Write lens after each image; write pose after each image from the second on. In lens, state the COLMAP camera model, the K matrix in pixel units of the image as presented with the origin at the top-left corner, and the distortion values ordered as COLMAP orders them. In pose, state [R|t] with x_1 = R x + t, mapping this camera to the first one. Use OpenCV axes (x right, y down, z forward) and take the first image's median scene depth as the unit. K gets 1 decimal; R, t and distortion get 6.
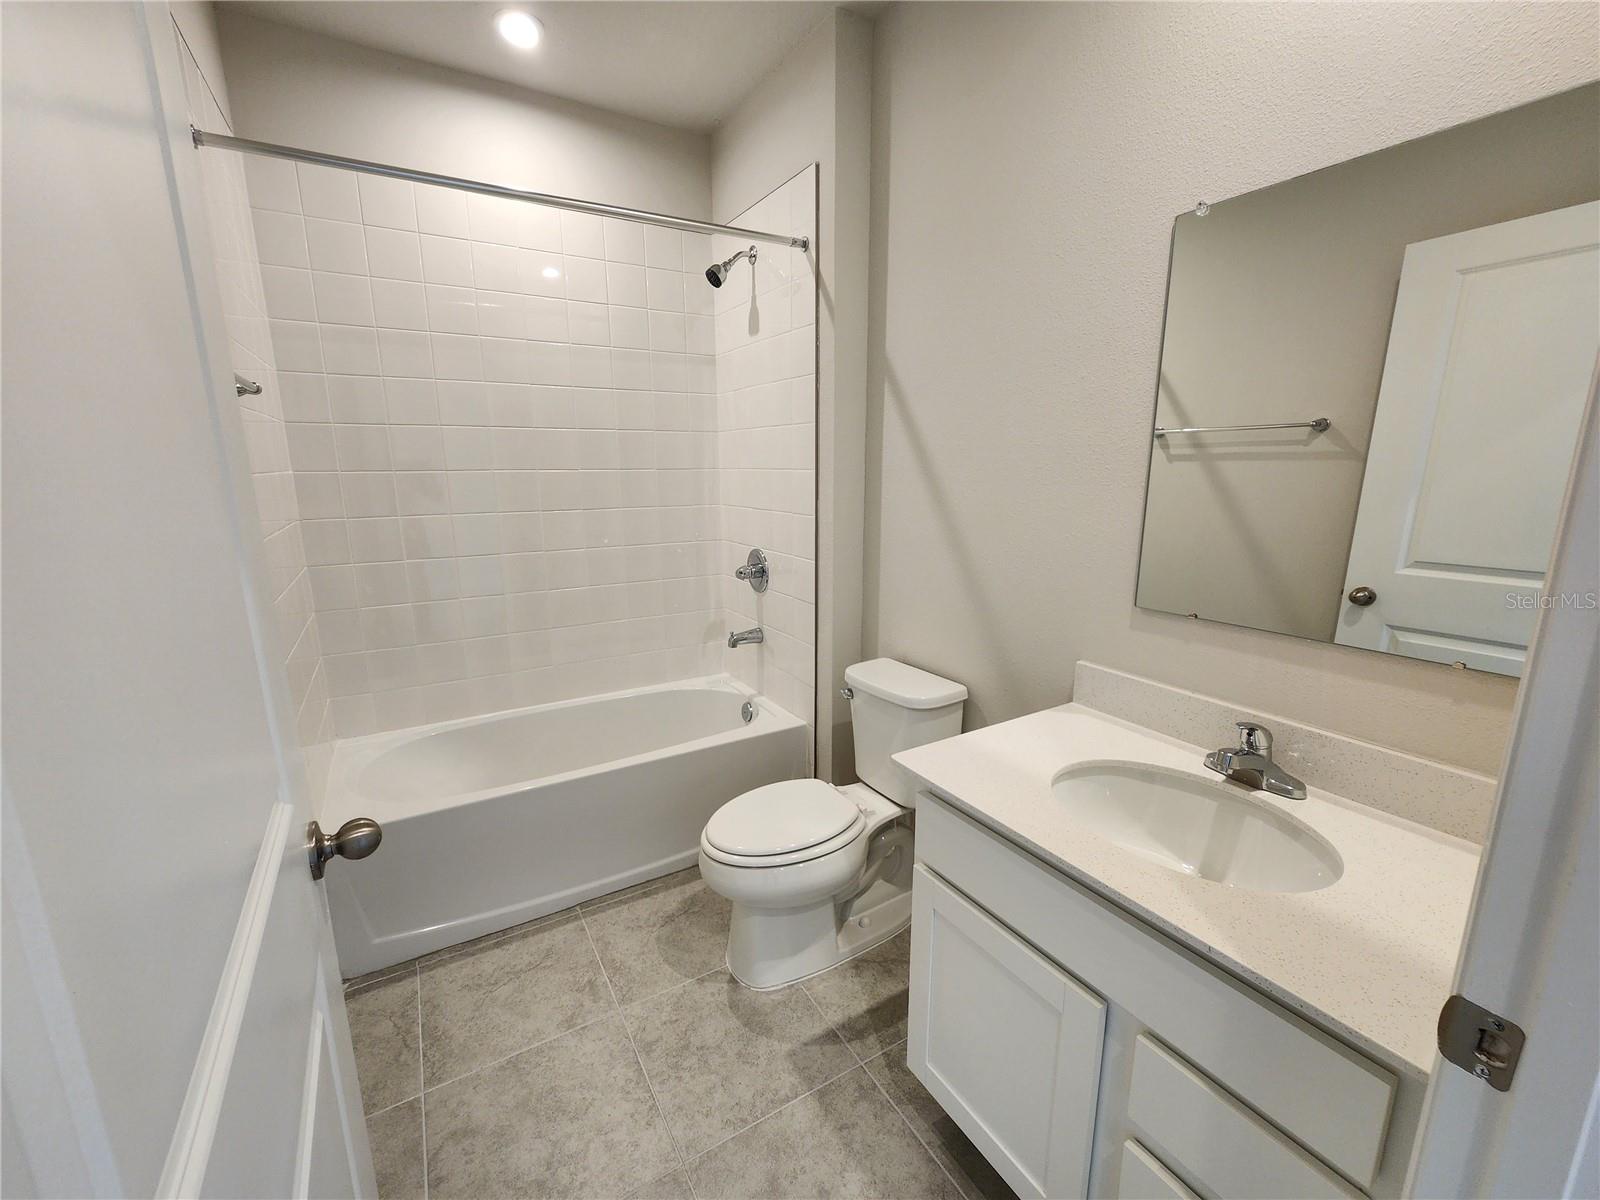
lens RADIAL K [[655.6, 0, 799.0], [0, 655.6, 601.5], [0, 0, 1]] dist [-0.000978, 0.000016]
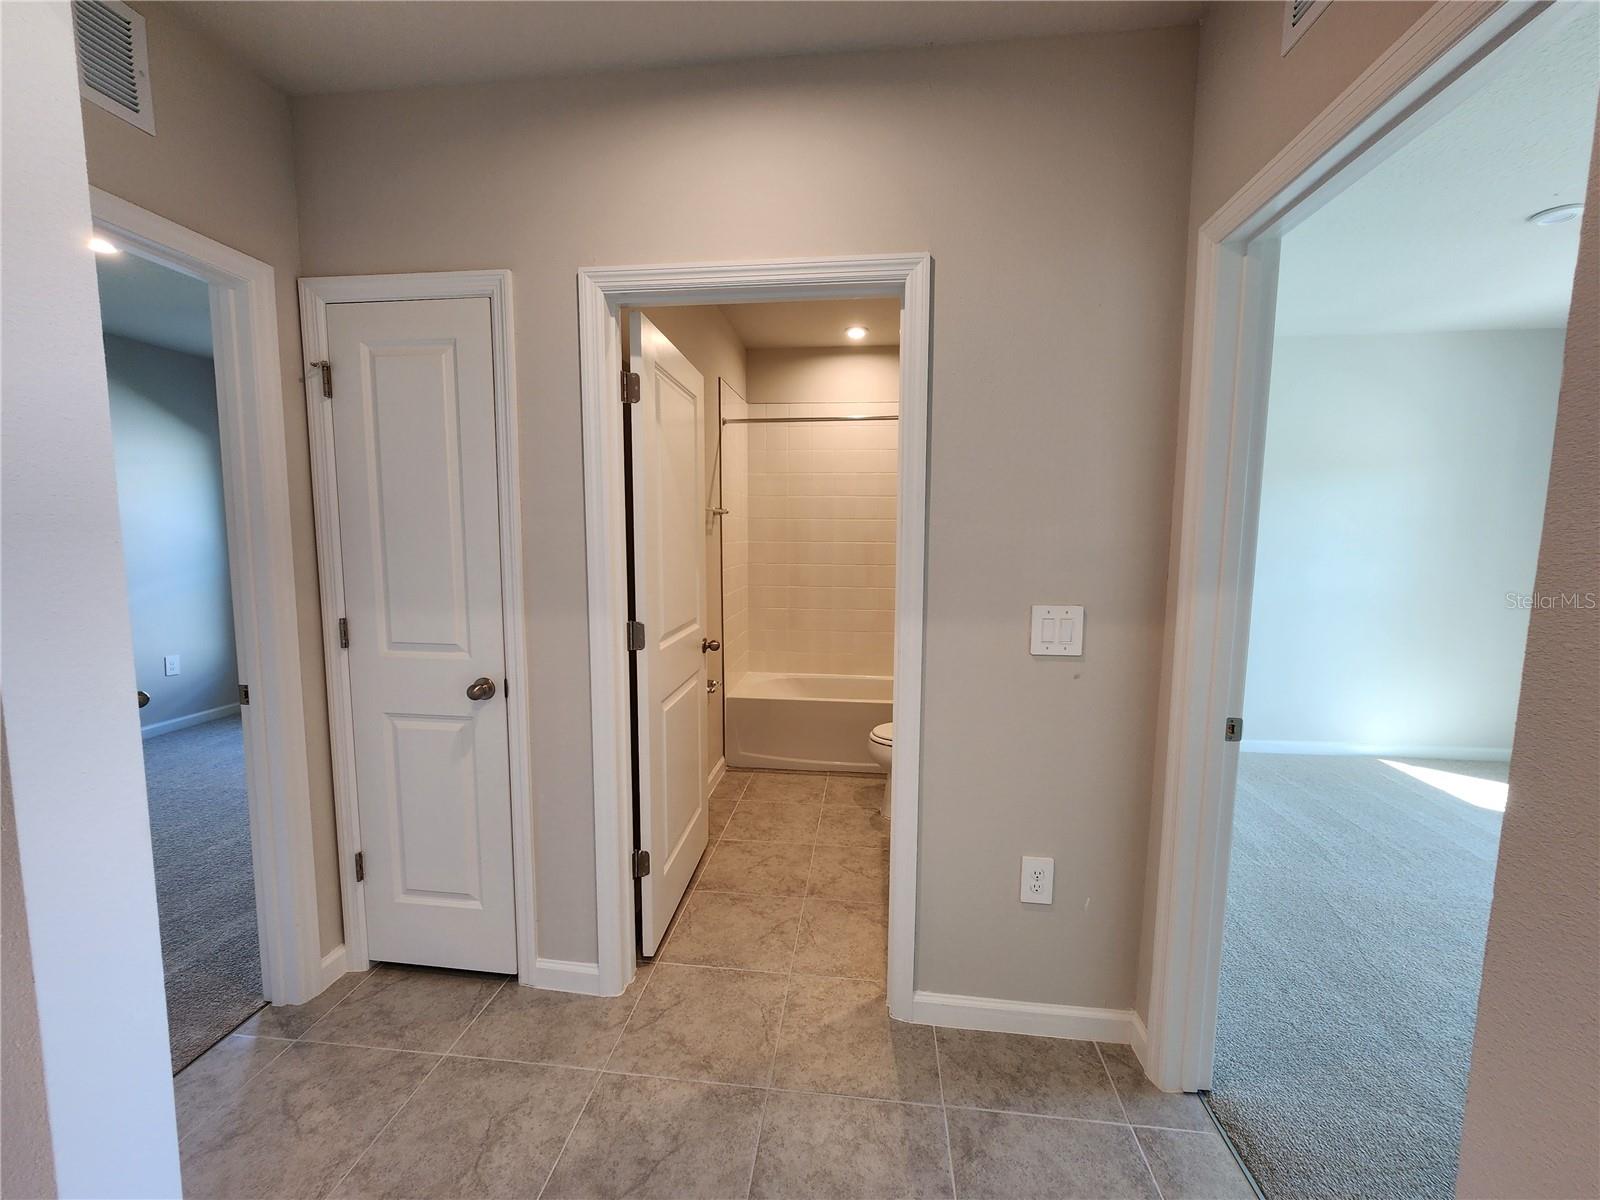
lens RADIAL K [[655.6, 0, 795.2], [0, 655.6, 600.3], [0, 0, 1]] dist [-0.000978, 0.000016]
pose [[0.790214, 0.065339, -0.609338, 0.780043], [-0.129608, 0.989627, -0.061964, 0.119426], [0.598969, 0.127940, 0.790486, -0.675559]]
